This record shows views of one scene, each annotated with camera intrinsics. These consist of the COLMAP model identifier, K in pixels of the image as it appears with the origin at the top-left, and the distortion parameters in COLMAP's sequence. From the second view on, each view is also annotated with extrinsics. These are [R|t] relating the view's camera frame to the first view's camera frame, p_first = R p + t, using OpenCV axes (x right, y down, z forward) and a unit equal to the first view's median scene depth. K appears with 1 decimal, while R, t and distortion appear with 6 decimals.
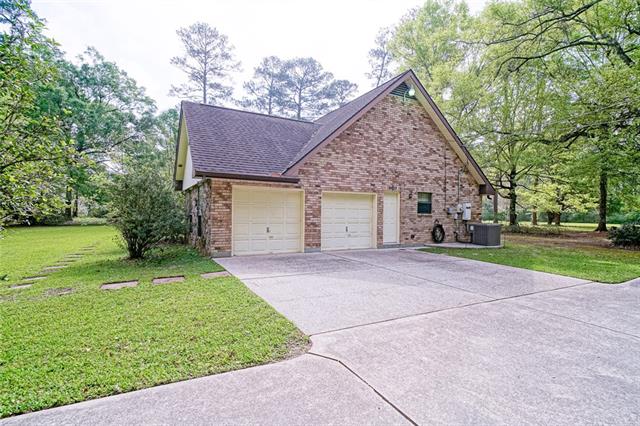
lens RADIAL K [[326.7, 0, 319.7], [0, 326.7, 213.1], [0, 0, 1]] dist [0.003059, 0.001238]
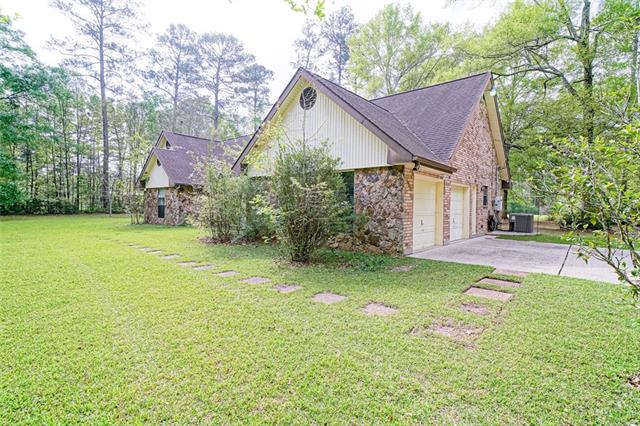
lens RADIAL K [[326.7, 0, 320.2], [0, 326.7, 213.0], [0, 0, 1]] dist [0.003059, 0.001238]
pose [[0.925706, -0.007707, 0.378165, -0.153421], [-0.001689, 0.999698, 0.024508, 0.000187], [-0.378240, -0.023326, 0.925414, 0.047416]]
